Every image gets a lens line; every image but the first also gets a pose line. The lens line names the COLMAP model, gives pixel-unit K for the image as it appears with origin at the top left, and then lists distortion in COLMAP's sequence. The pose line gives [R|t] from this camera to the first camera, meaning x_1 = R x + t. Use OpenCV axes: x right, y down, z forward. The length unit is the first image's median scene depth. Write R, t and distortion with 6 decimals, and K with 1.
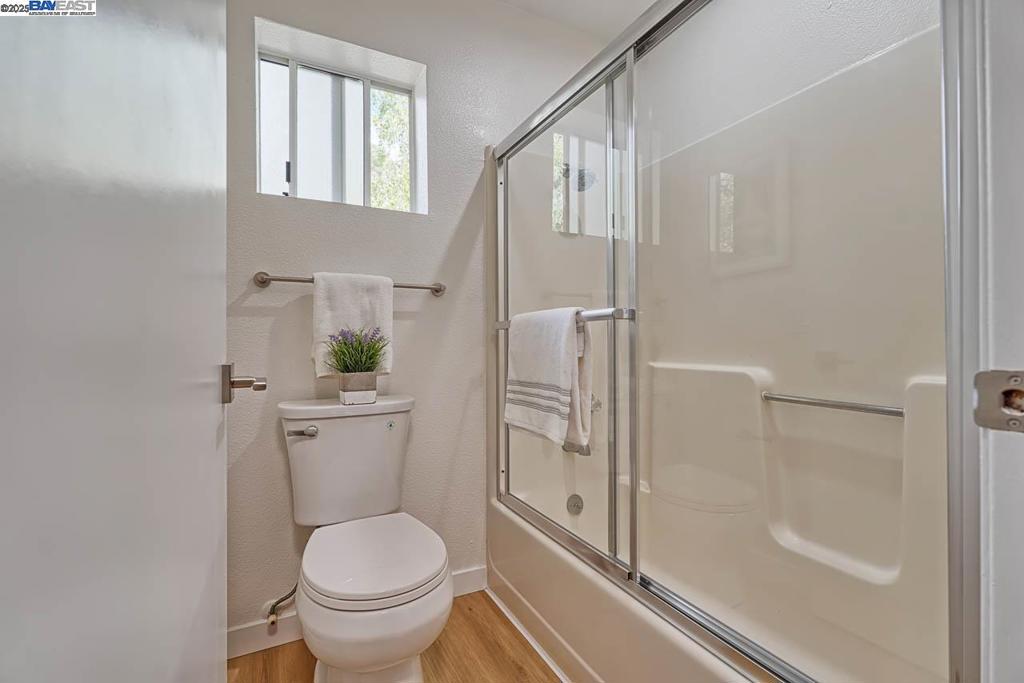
lens RADIAL K [[435.2, 0, 512.0], [0, 435.2, 341.5], [0, 0, 1]] dist [-0.012028, 0.000276]
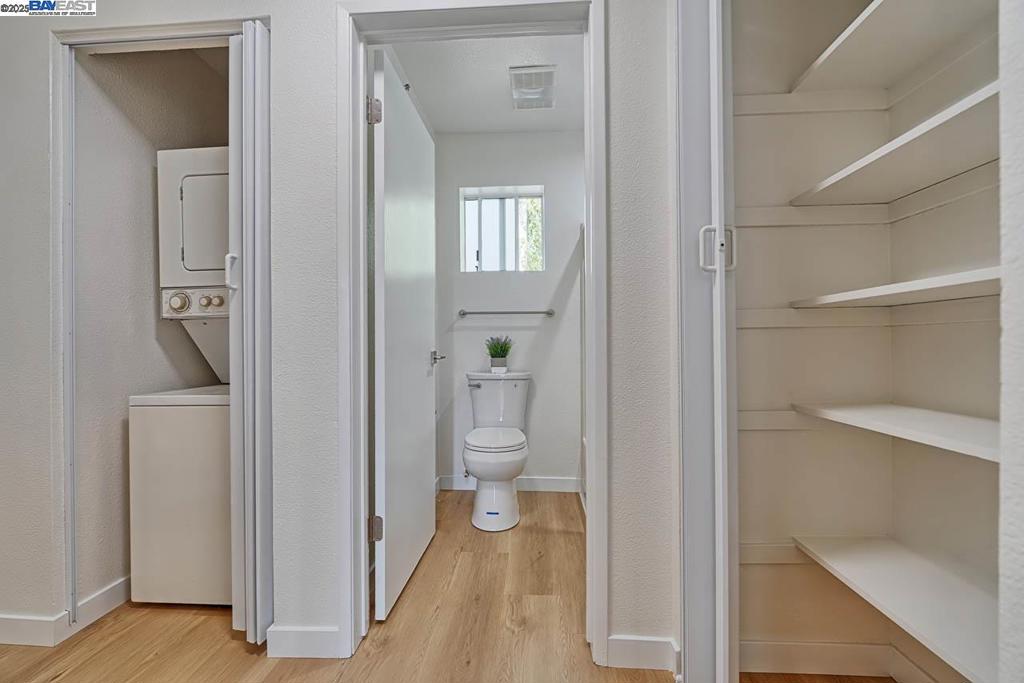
lens RADIAL K [[435.2, 0, 512.0], [0, 435.2, 341.5], [0, 0, 1]] dist [-0.012028, 0.000276]
pose [[0.860240, -0.001224, -0.509888, 0.700049], [0.003280, 0.999990, 0.003134, -0.012434], [0.509879, -0.004368, 0.860235, -0.689887]]
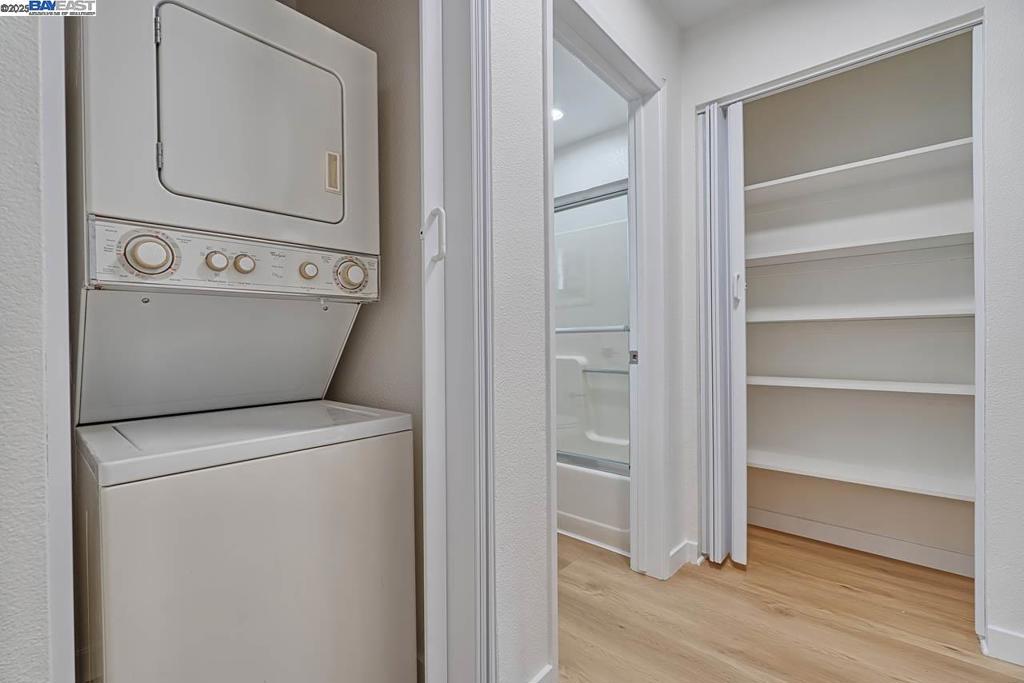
lens RADIAL K [[435.2, 0, 512.0], [0, 435.2, 341.5], [0, 0, 1]] dist [-0.012028, 0.000276]
pose [[0.939980, 0.005371, 0.341187, -0.443789], [-0.005828, 0.999983, 0.000315, -0.008123], [-0.341180, -0.002284, 0.939995, -0.829498]]
